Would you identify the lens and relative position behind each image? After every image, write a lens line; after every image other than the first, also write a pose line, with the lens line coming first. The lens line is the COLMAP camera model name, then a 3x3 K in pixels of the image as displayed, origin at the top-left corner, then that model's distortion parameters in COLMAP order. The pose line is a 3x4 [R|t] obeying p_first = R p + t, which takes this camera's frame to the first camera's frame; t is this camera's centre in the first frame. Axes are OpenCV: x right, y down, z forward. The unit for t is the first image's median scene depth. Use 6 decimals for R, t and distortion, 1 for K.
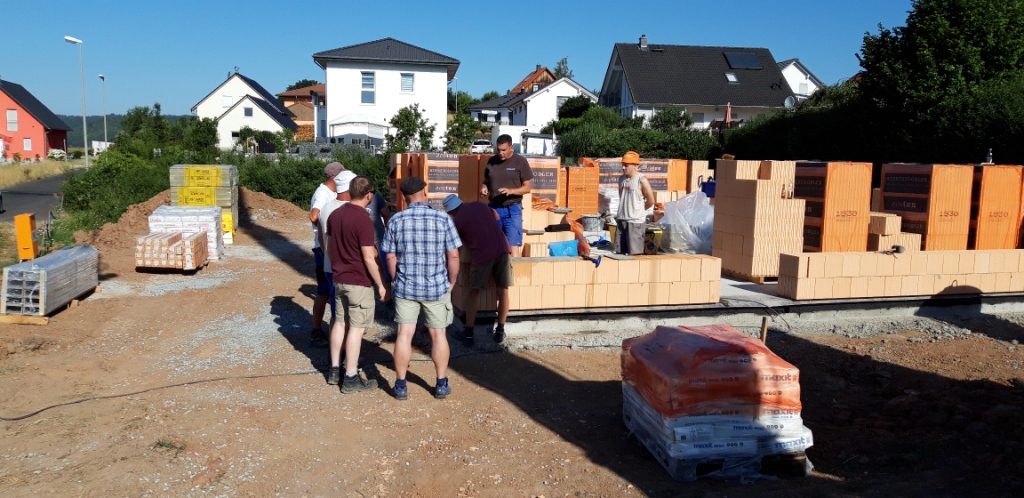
lens RADIAL K [[781.6, 0, 508.9], [0, 781.6, 257.4], [0, 0, 1]] dist [0.058130, -0.101846]
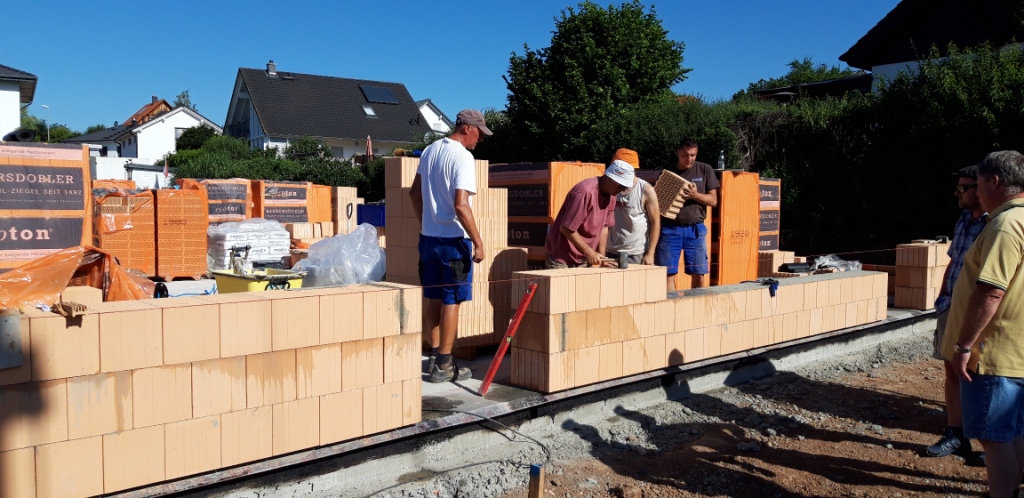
lens RADIAL K [[781.6, 0, 502.3], [0, 781.6, 263.9], [0, 0, 1]] dist [0.058130, -0.101846]
pose [[0.904364, -0.046020, 0.424273, 0.028841], [0.065332, 0.997380, -0.031075, -0.005938], [-0.421731, 0.055821, 0.905001, 0.138828]]
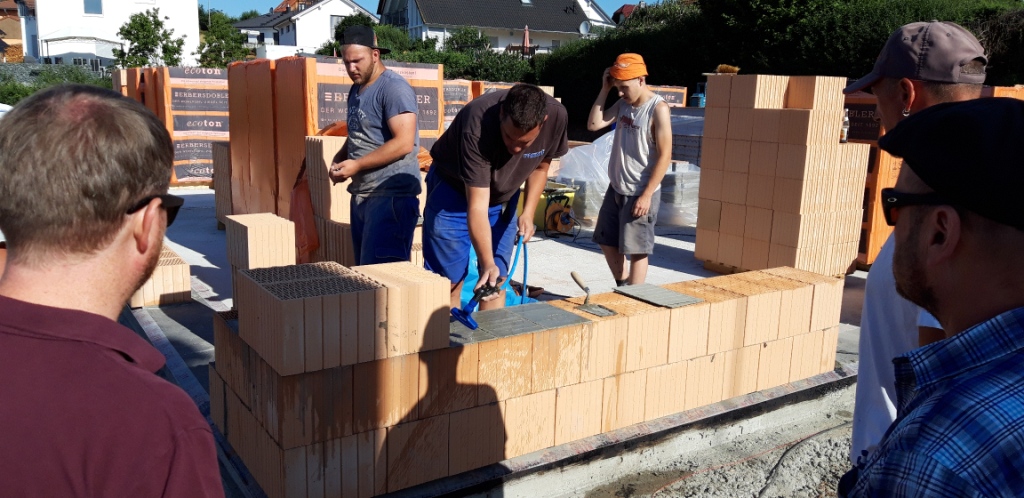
lens RADIAL K [[781.6, 0, 505.7], [0, 781.6, 263.2], [0, 0, 1]] dist [0.058130, -0.101846]
pose [[0.960736, -0.055214, 0.271914, -0.013430], [0.029569, 0.994794, 0.097524, -0.015691], [-0.275883, -0.085654, 0.957367, 0.157959]]
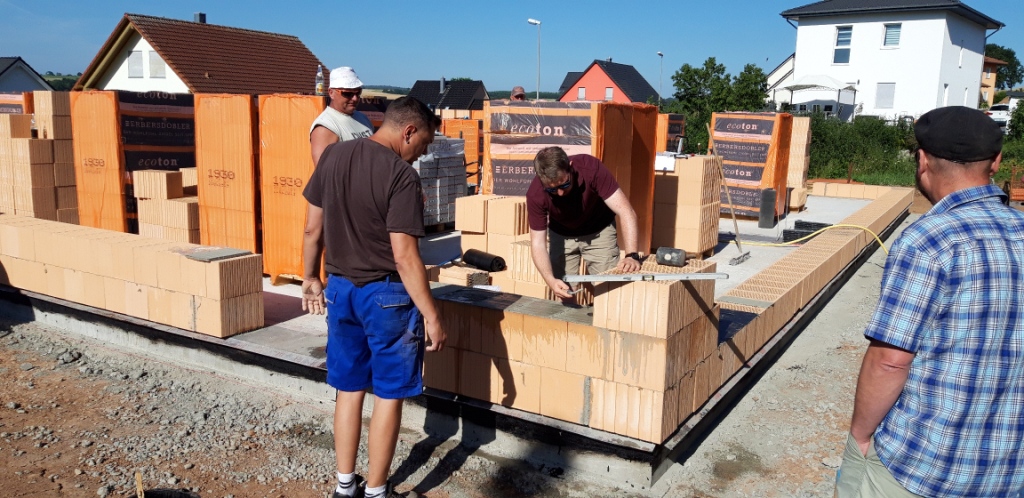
lens RADIAL K [[781.6, 0, 521.5], [0, 781.6, 241.8], [0, 0, 1]] dist [0.058130, -0.101846]
pose [[0.663467, 0.111525, -0.739847, 0.416278], [-0.107171, 0.992798, 0.053549, -0.023414], [0.740491, 0.043762, 0.670640, 0.312819]]
